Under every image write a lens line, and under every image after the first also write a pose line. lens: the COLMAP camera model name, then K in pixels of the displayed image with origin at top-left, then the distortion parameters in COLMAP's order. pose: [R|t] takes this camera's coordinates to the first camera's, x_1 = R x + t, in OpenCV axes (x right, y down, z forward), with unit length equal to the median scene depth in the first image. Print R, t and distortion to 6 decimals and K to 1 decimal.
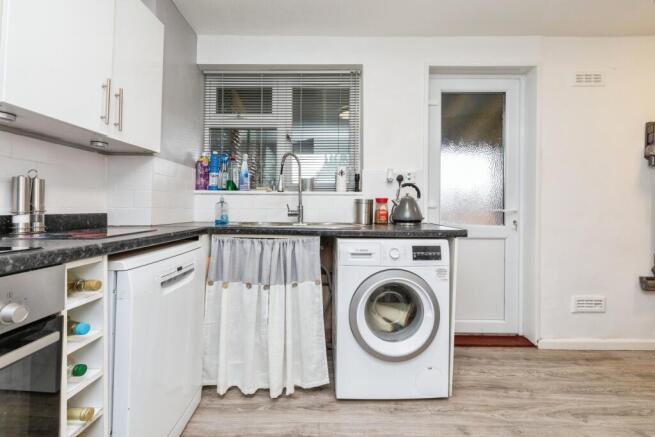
lens RADIAL K [[293.6, 0, 324.1], [0, 293.6, 205.2], [0, 0, 1]] dist [-0.001717, -0.000265]
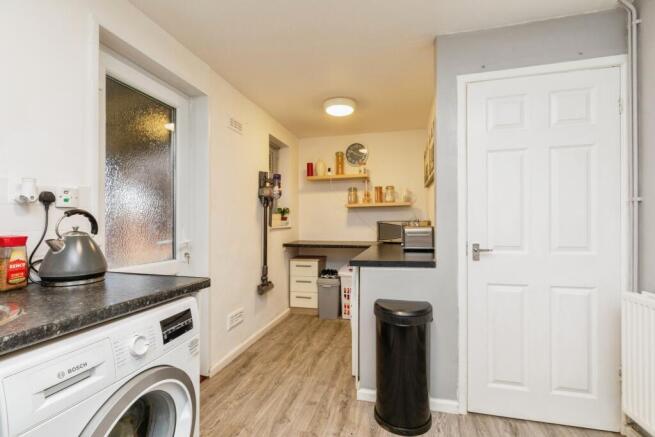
lens RADIAL K [[293.6, 0, 327.8], [0, 293.6, 222.8], [0, 0, 1]] dist [-0.001717, -0.000265]
pose [[0.228679, -0.004160, 0.973493, -0.160094], [-0.005461, 0.999970, 0.005556, -0.053917], [-0.973487, -0.006587, 0.228649, 0.393702]]
